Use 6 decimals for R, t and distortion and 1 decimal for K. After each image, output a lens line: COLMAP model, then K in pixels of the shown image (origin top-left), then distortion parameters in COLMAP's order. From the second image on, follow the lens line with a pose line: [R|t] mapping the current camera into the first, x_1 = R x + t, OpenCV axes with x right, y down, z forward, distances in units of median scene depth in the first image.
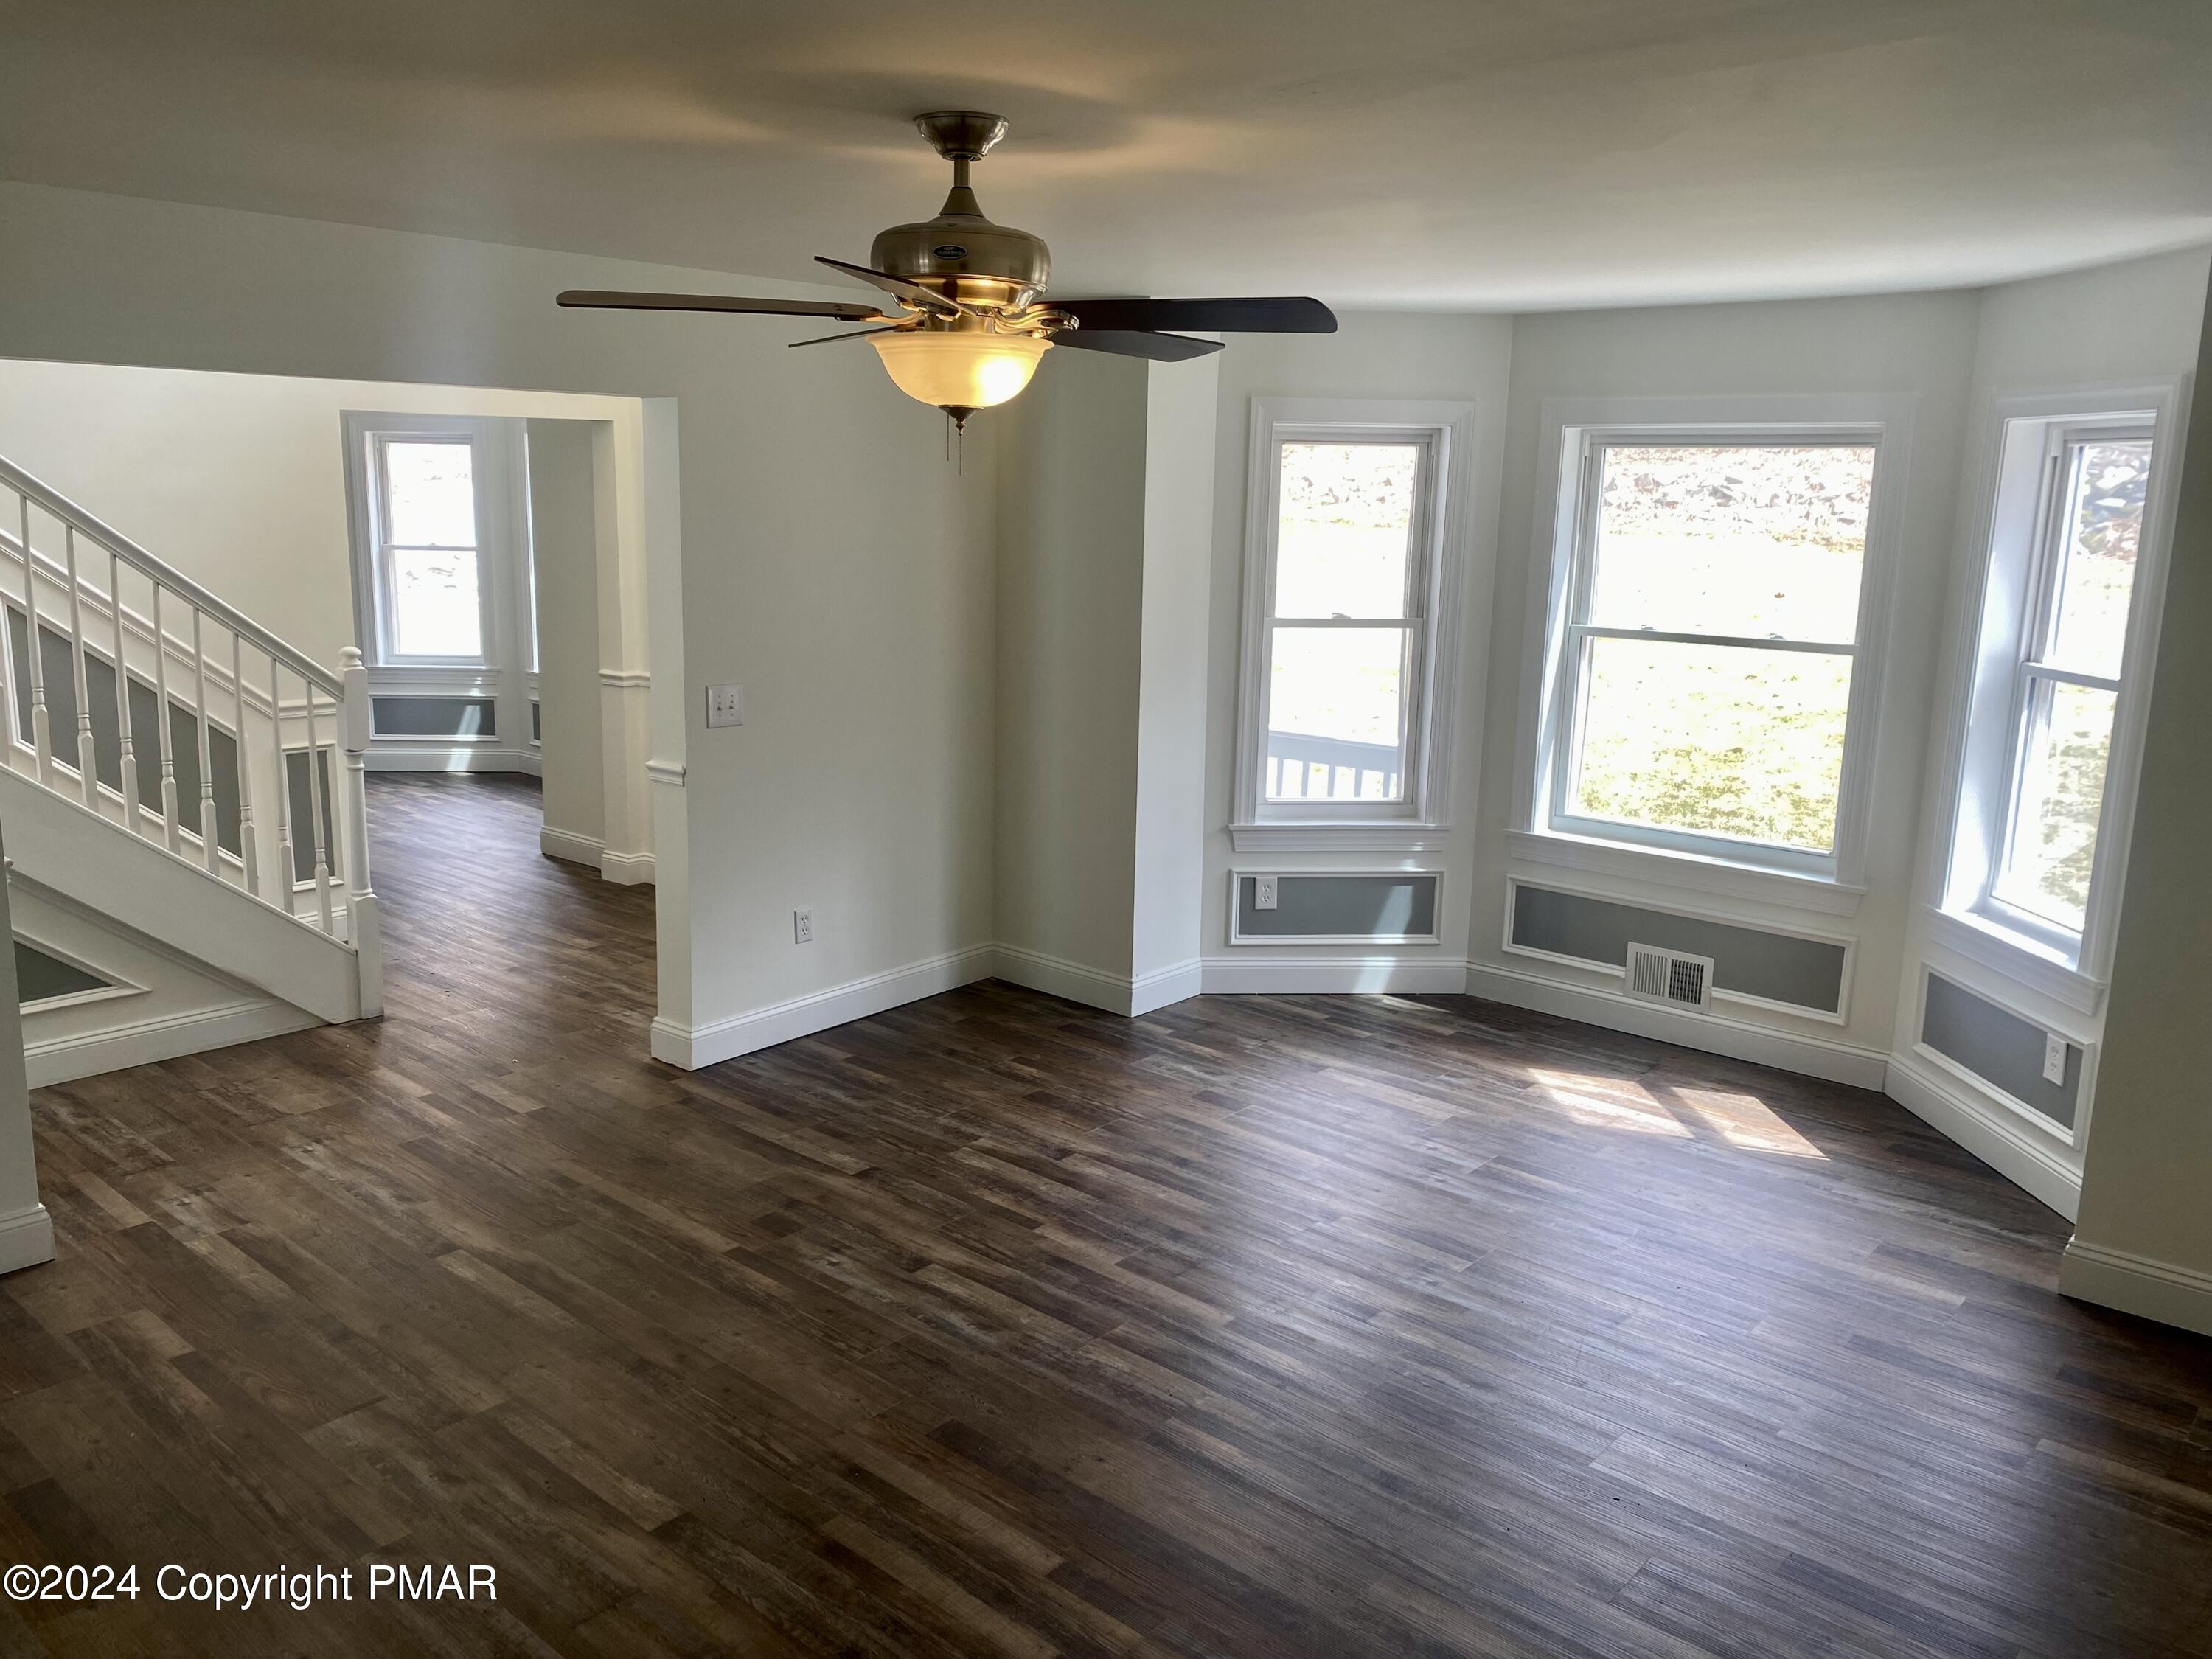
lens RADIAL K [[1670.7, 0, 1111.7], [0, 1670.7, 828.0], [0, 0, 1]] dist [0.054804, -0.058963]
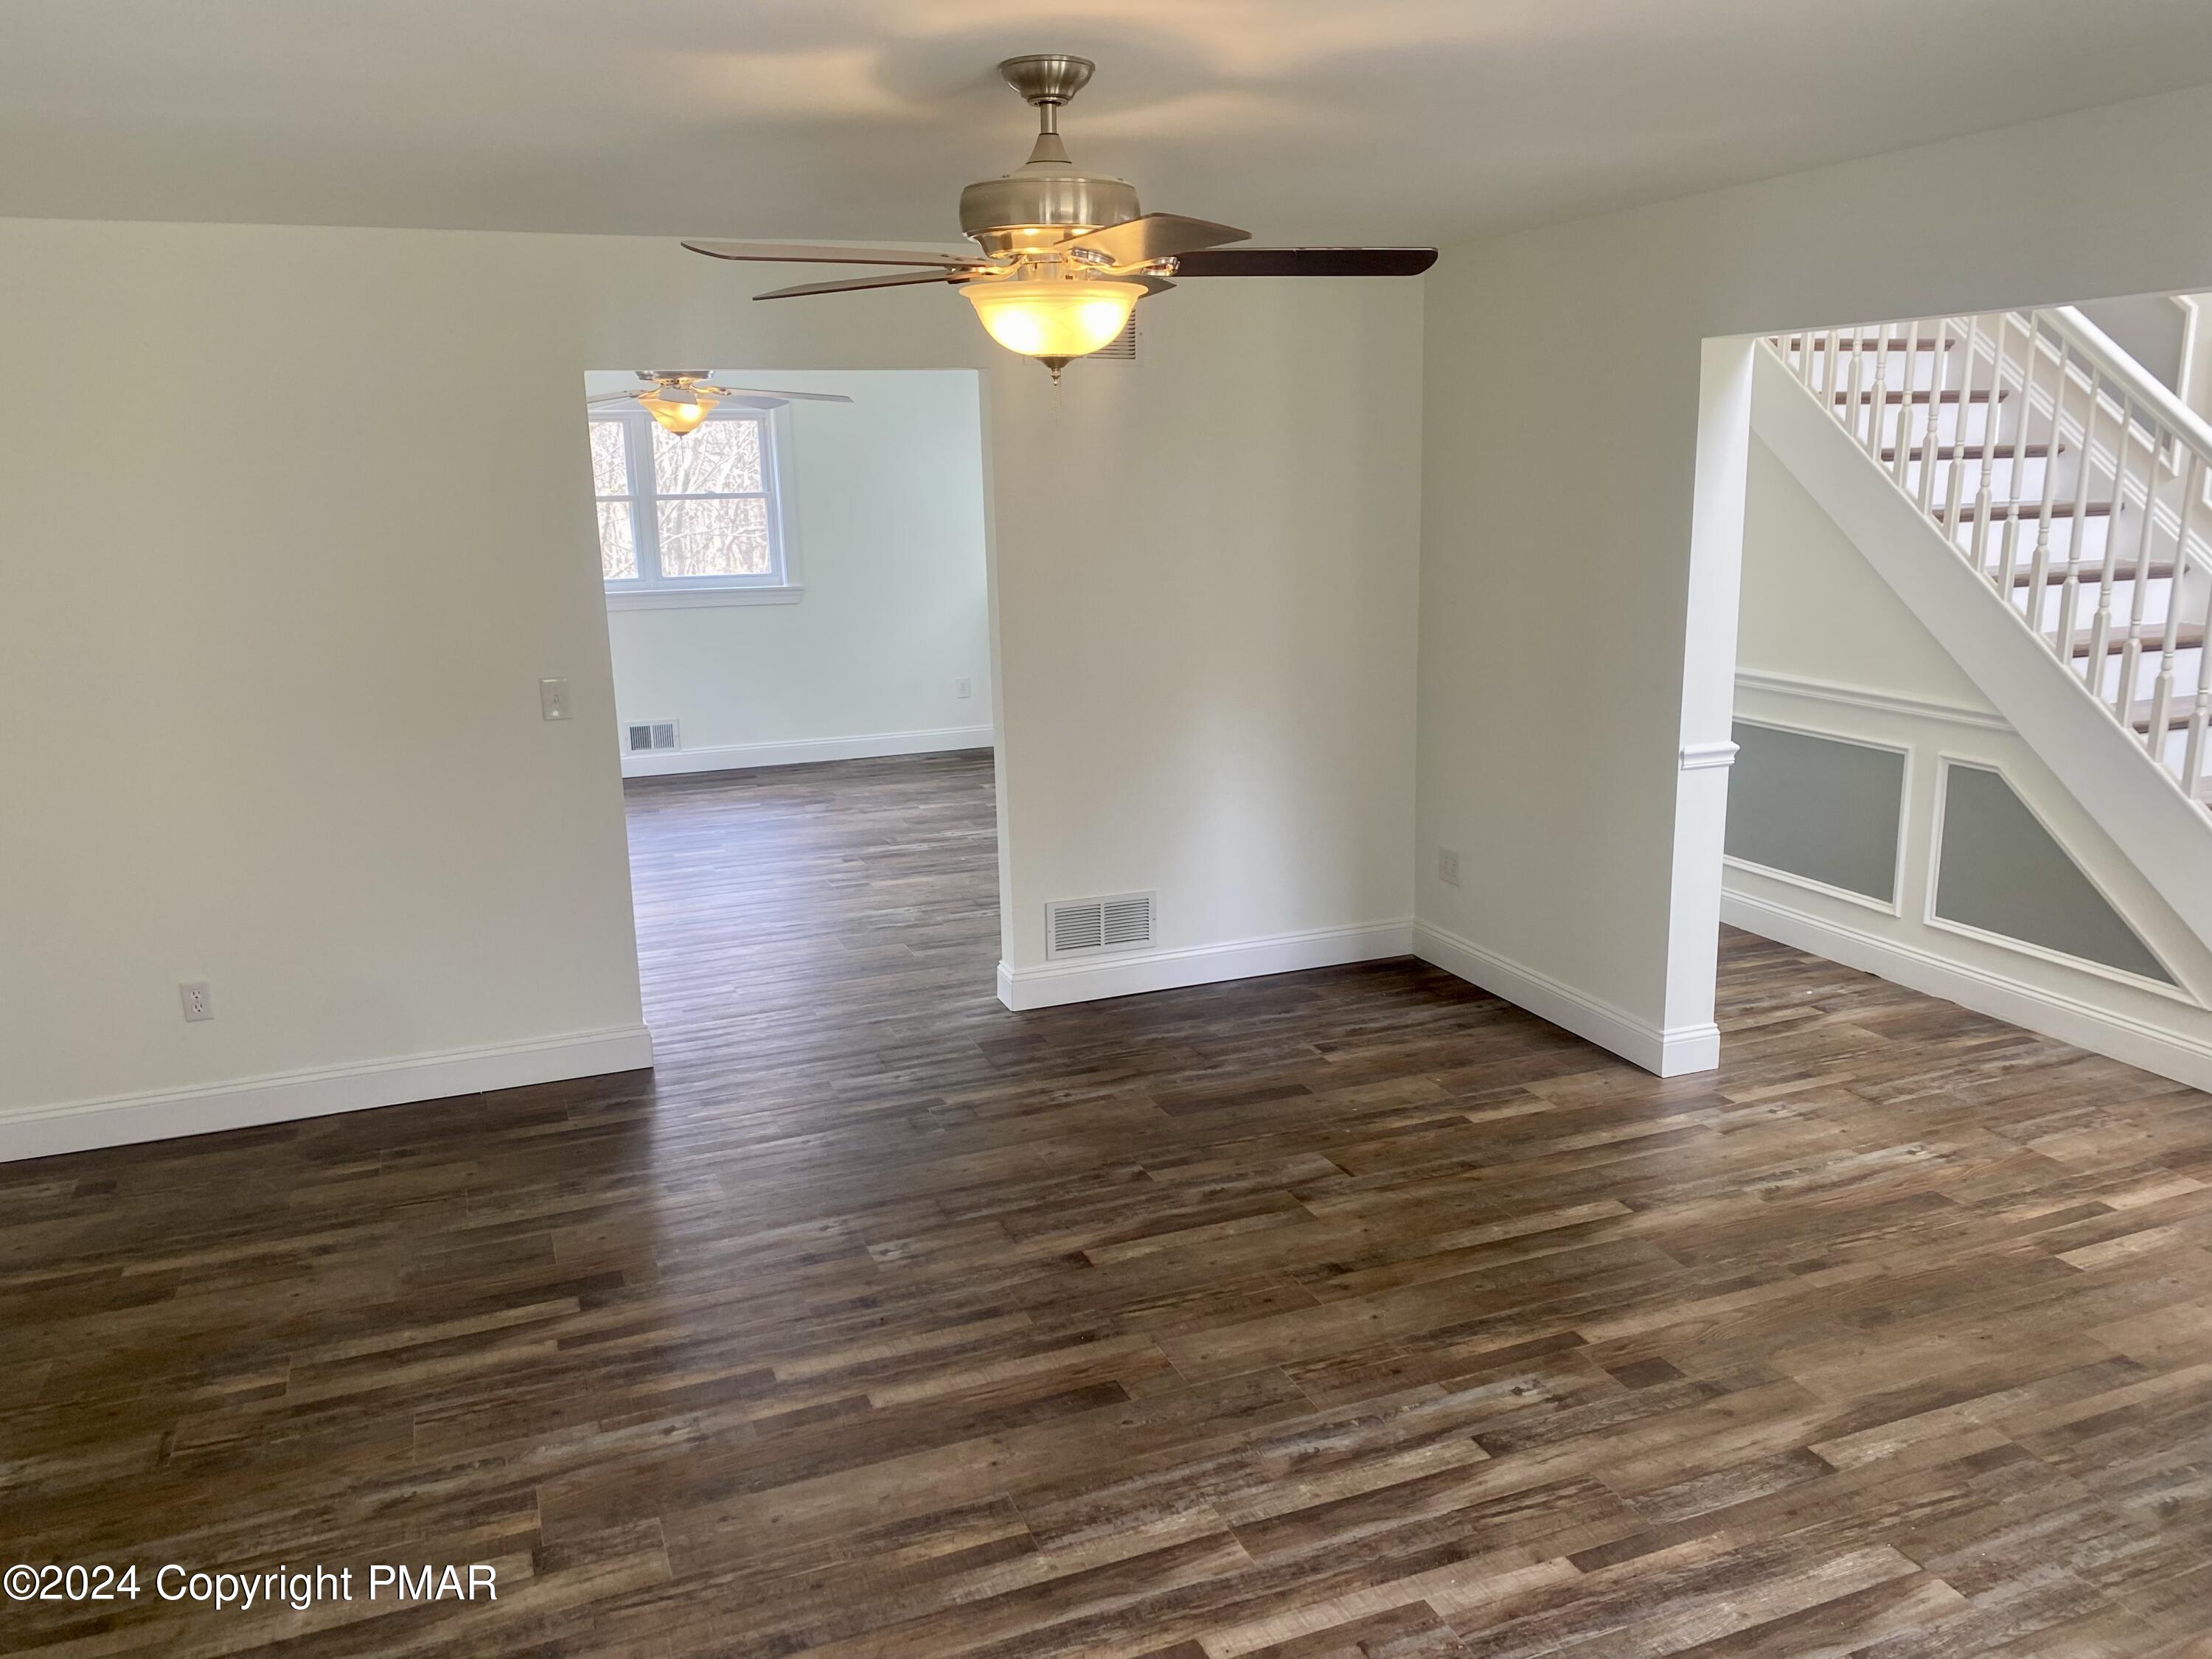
lens RADIAL K [[1670.7, 0, 1109.9], [0, 1670.7, 828.1], [0, 0, 1]] dist [0.054804, -0.058963]
pose [[-0.463435, 0.181015, -0.867445, 0.545994], [-0.162977, 0.944803, 0.284229, -0.184735], [0.871015, 0.273095, -0.408354, 1.016226]]
